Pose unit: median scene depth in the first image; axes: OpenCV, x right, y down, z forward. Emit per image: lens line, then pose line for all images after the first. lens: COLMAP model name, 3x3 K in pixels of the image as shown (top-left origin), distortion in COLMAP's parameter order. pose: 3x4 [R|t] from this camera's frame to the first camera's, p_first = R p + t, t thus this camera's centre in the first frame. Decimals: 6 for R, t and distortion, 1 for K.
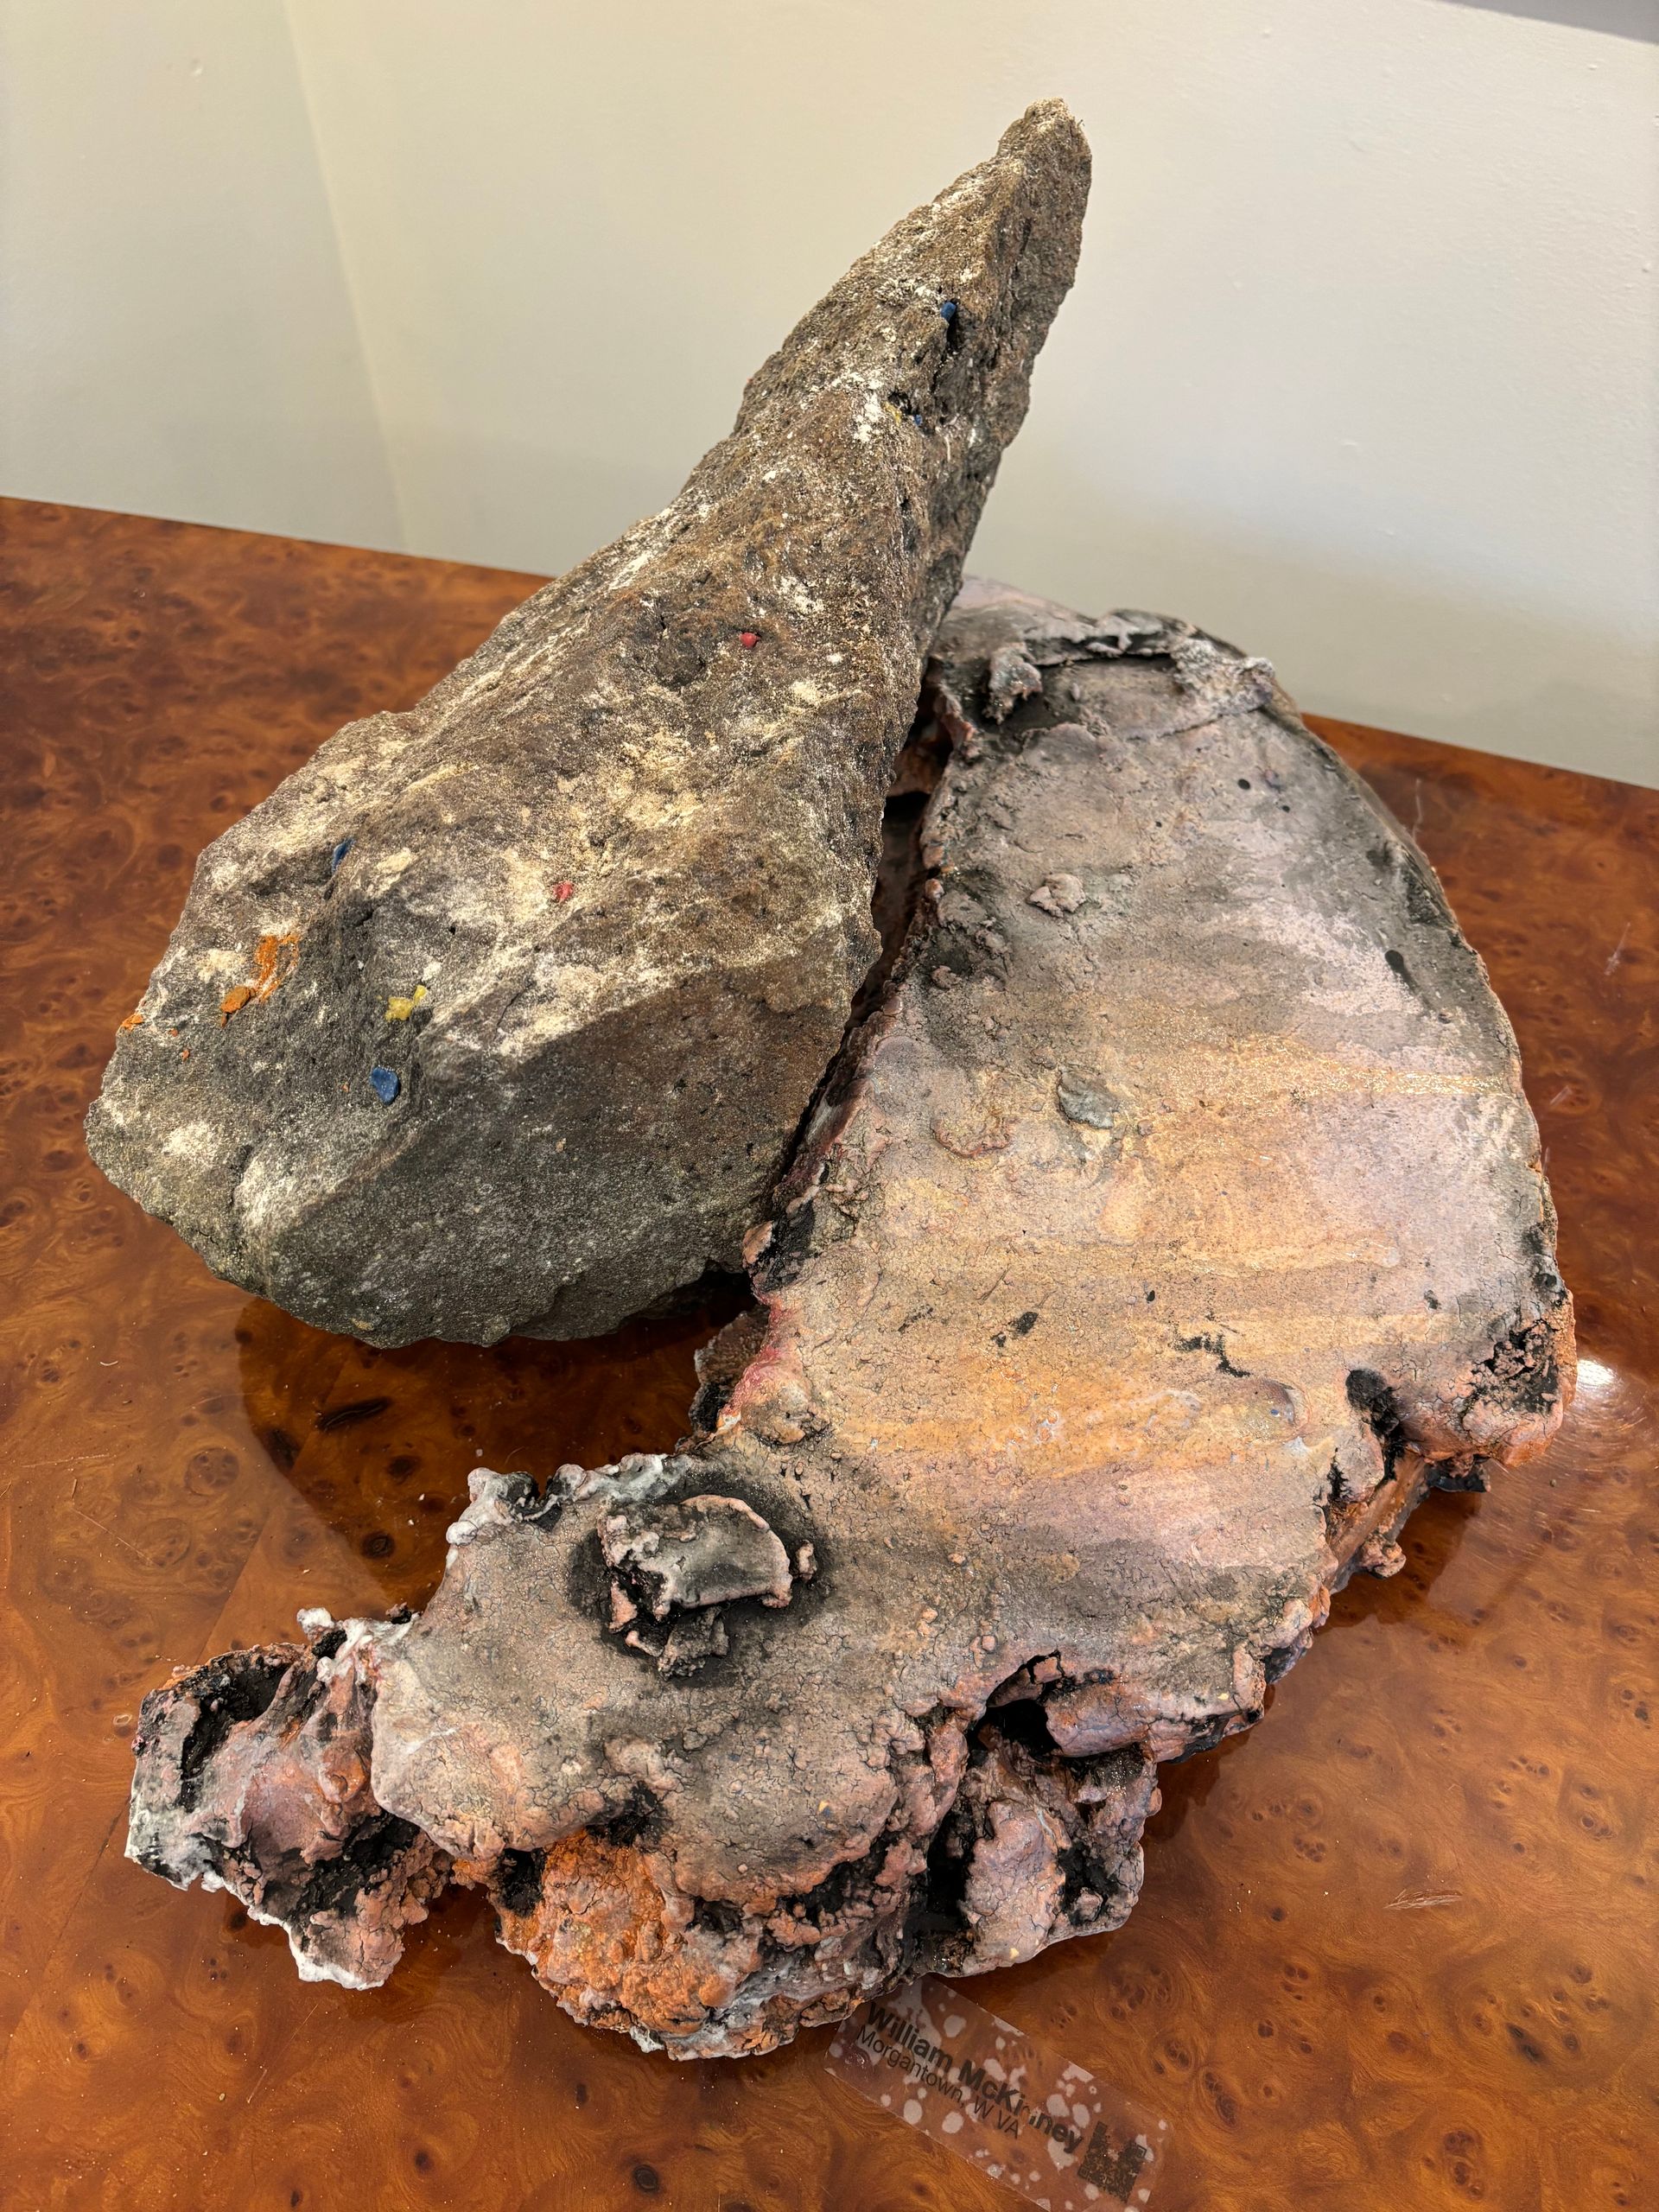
lens RADIAL K [[1698.4, 0, 829.6], [0, 1698.4, 1089.1], [0, 0, 1]] dist [0.016612, -0.011981]
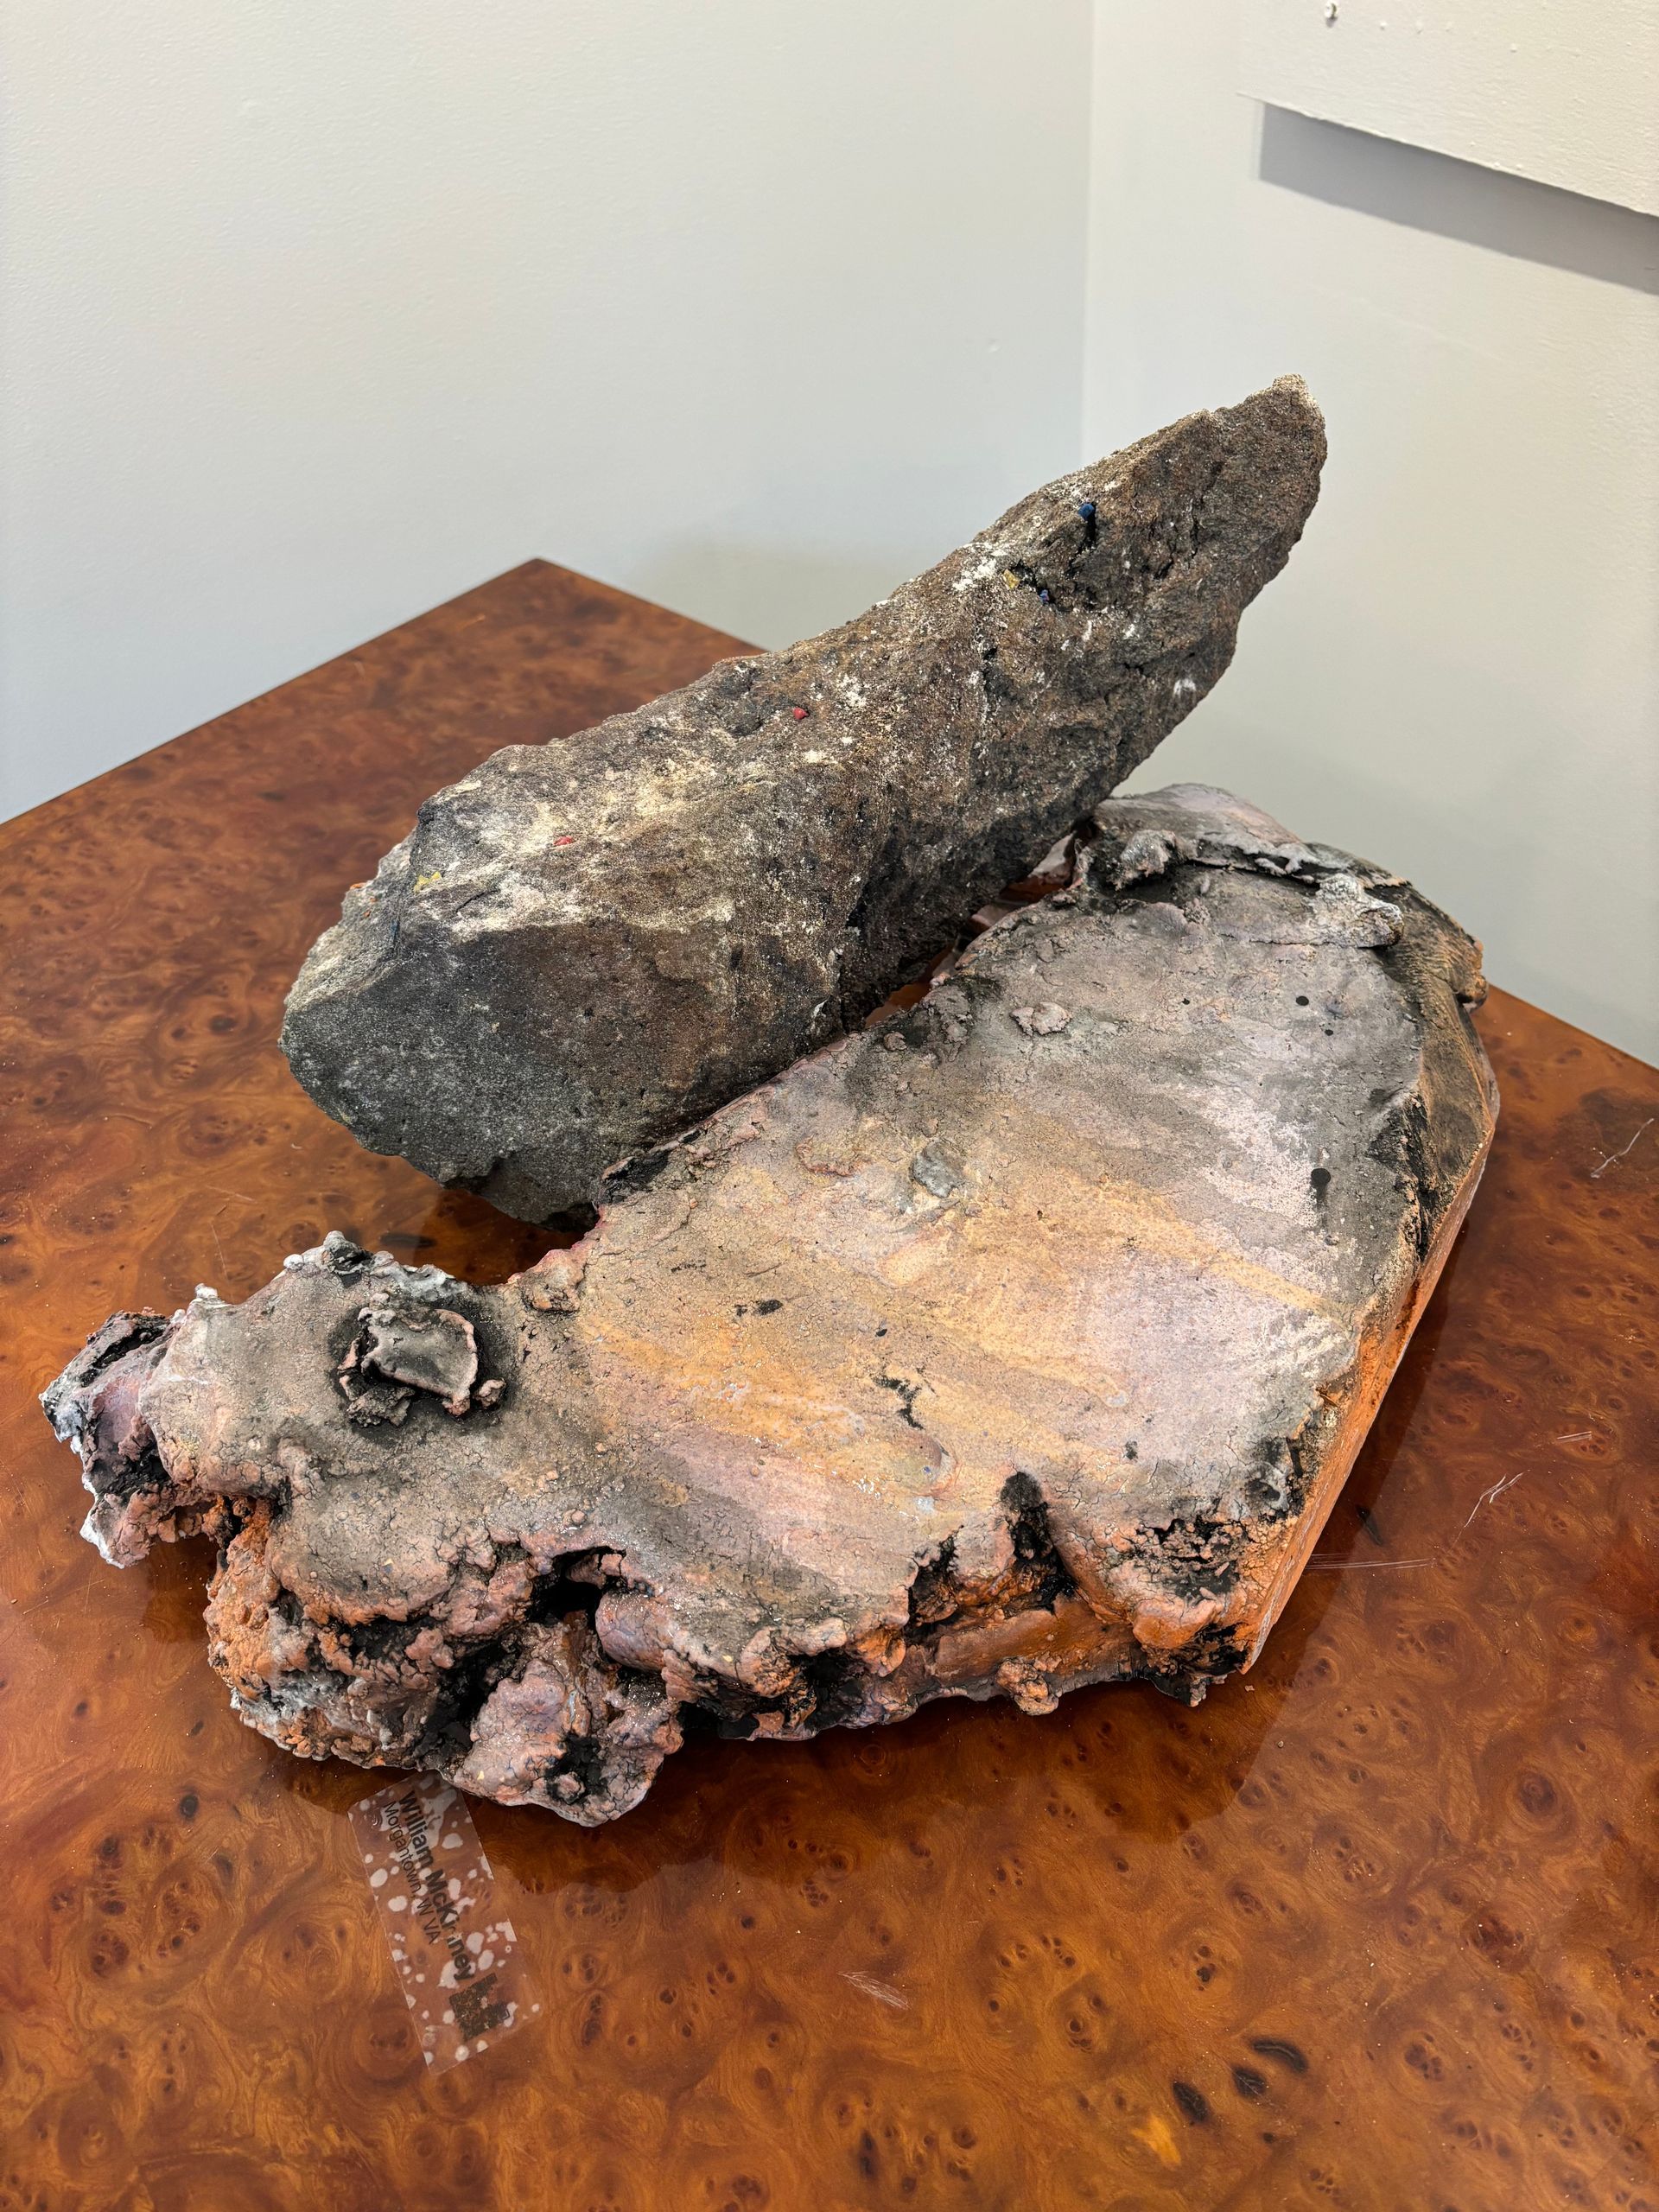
lens RADIAL K [[1675.0, 0, 854.8], [0, 1675.0, 1115.7], [0, 0, 1]] dist [0.015749, 0.007271]
pose [[0.835949, 0.313621, -0.450368, 0.661017], [-0.380540, 0.922554, -0.063904, 0.072485], [0.395447, 0.224804, 0.890553, -0.003529]]
